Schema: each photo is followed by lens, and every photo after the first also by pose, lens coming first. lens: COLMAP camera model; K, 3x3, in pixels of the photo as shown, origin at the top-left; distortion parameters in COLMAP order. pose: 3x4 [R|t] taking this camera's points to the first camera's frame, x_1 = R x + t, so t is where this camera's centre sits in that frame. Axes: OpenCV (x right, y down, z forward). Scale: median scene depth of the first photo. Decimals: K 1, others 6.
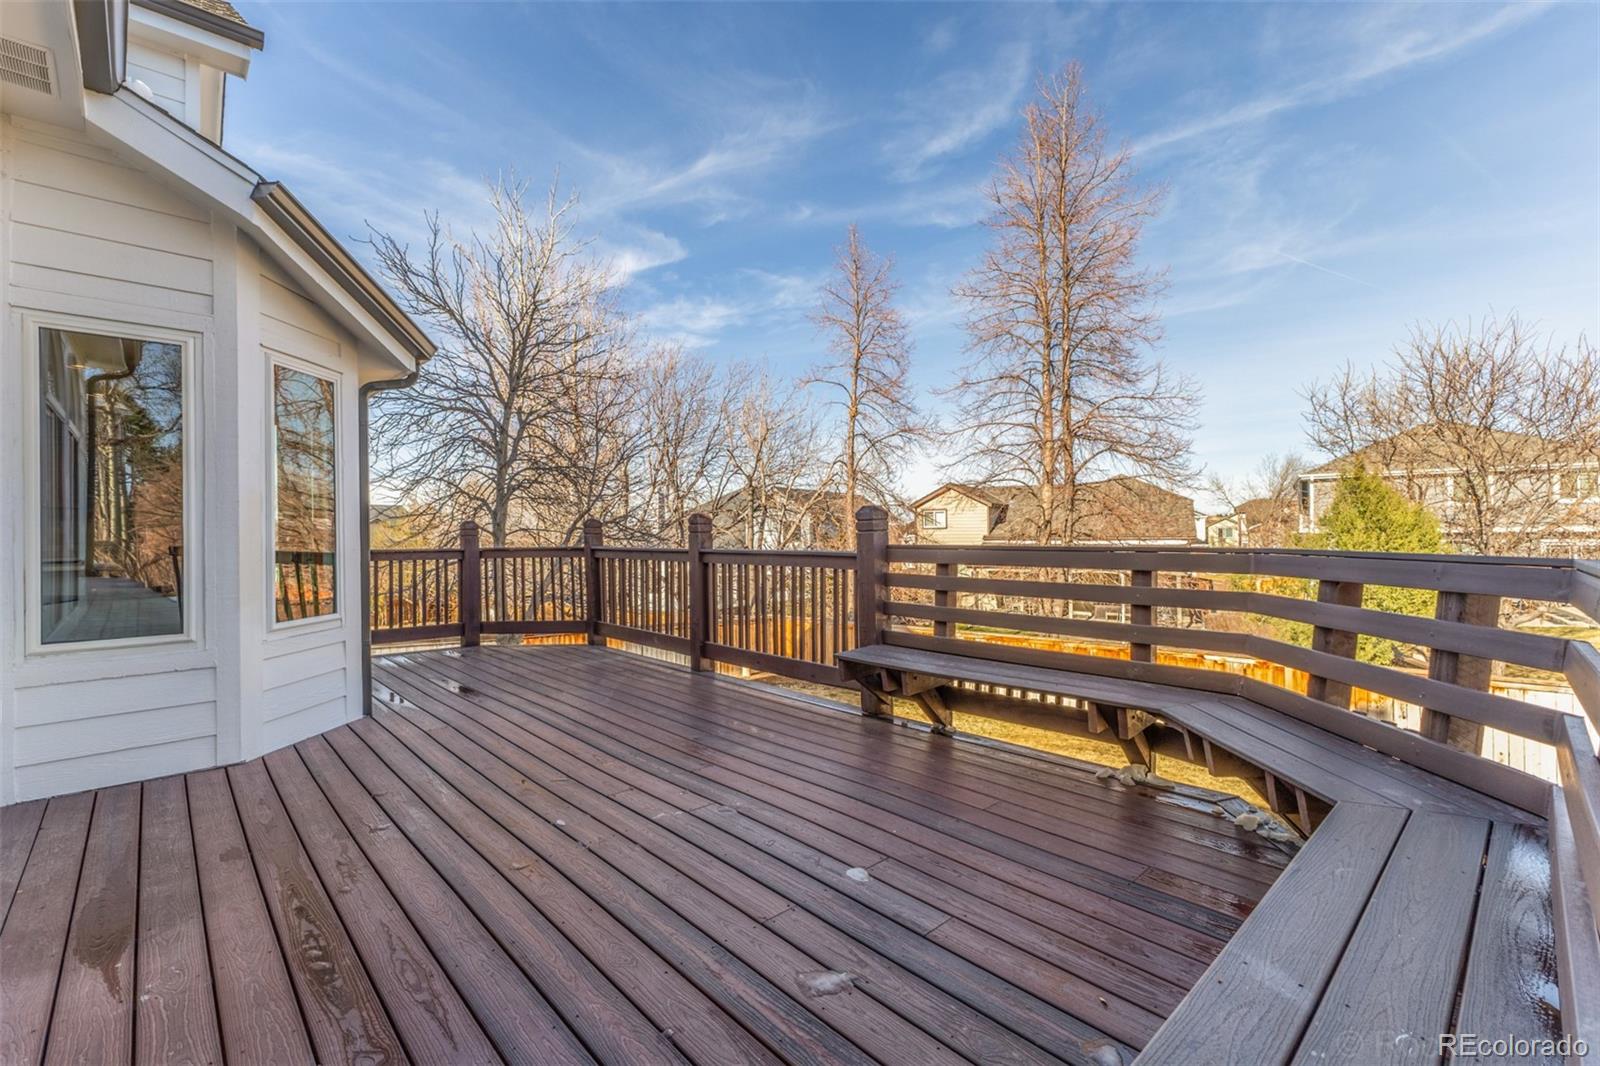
lens RADIAL K [[694.7, 0, 800.0], [0, 694.7, 533.0], [0, 0, 1]] dist [0.025165, -0.000026]
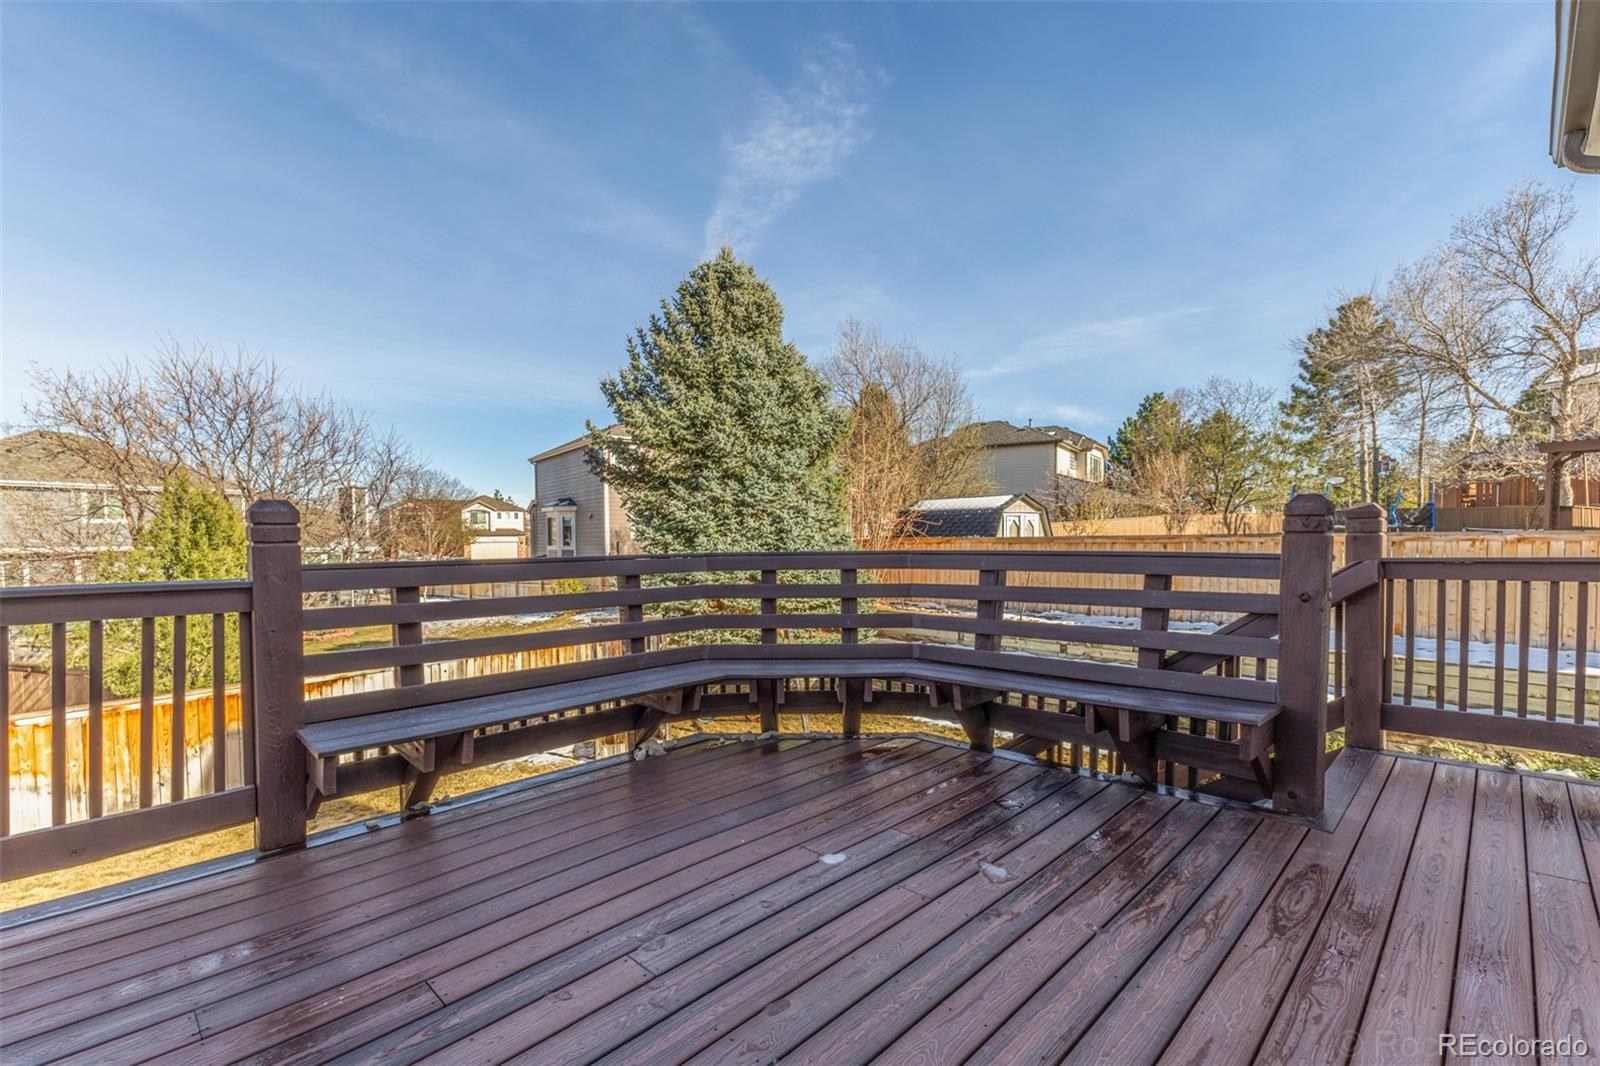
lens RADIAL K [[694.7, 0, 800.0], [0, 694.7, 533.0], [0, 0, 1]] dist [0.025165, -0.000026]
pose [[-0.039515, 0.020452, 0.999010, -0.693315], [0.001915, 0.999790, -0.020392, 0.001632], [-0.999217, 0.001107, -0.039545, 0.748408]]
